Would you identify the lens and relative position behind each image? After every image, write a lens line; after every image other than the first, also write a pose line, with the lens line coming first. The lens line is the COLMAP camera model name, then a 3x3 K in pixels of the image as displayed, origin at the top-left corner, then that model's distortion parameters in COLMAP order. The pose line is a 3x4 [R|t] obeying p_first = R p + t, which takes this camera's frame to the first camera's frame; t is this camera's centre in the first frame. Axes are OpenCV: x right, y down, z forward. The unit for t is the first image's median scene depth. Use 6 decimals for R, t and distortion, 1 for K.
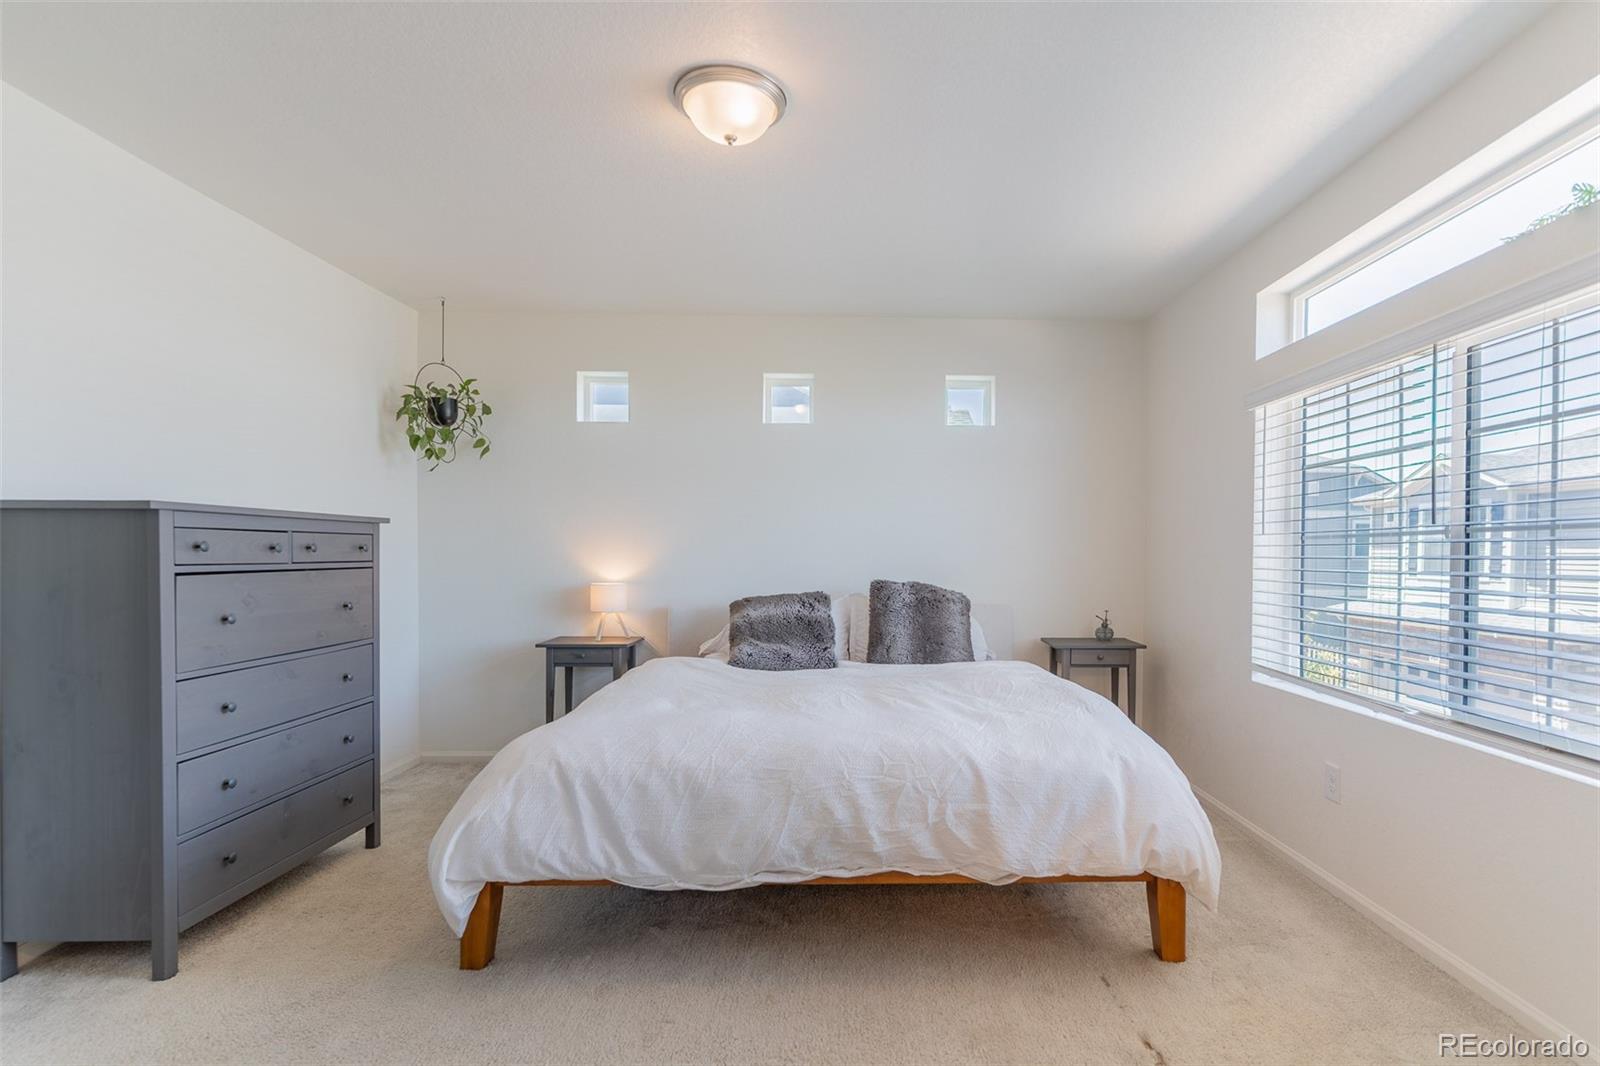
lens RADIAL K [[780.4, 0, 866.4], [0, 780.4, 570.8], [0, 0, 1]] dist [0.002133, -0.000582]
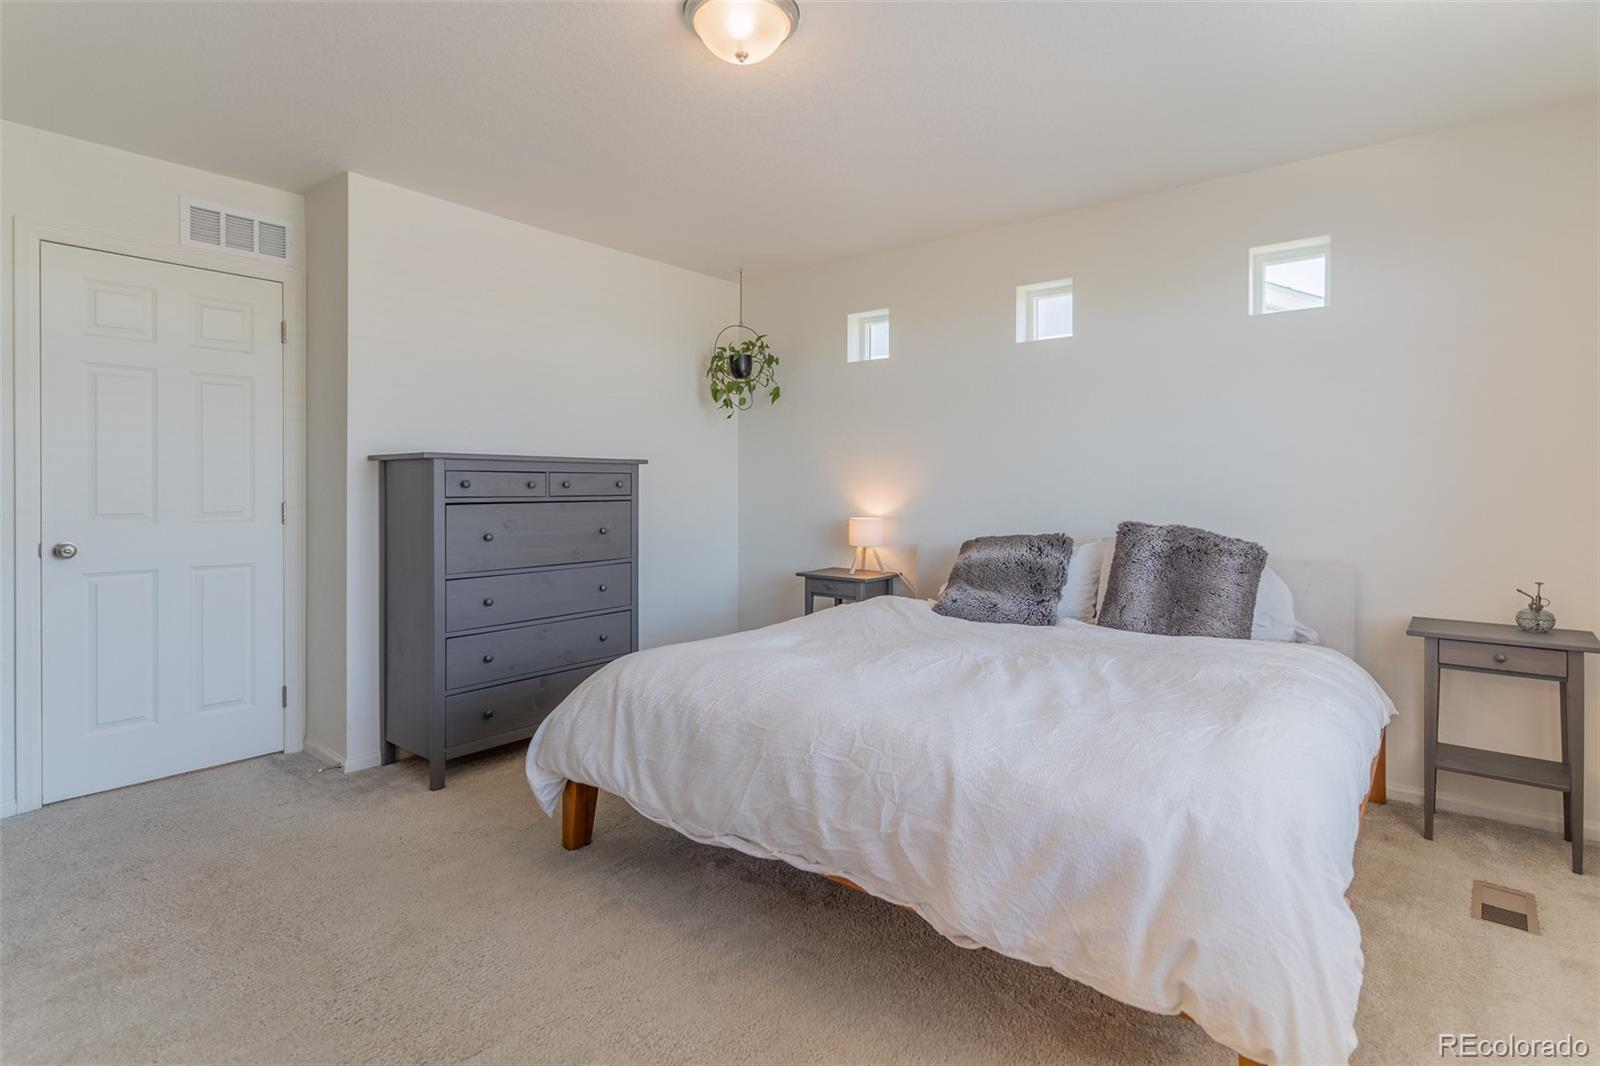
lens RADIAL K [[780.4, 0, 816.2], [0, 780.4, 490.1], [0, 0, 1]] dist [0.002133, -0.000582]
pose [[0.765199, -0.000082, -0.643793, 0.451792], [-0.013247, 0.999786, -0.015872, -0.005796], [0.643657, 0.020673, 0.765035, 0.297286]]
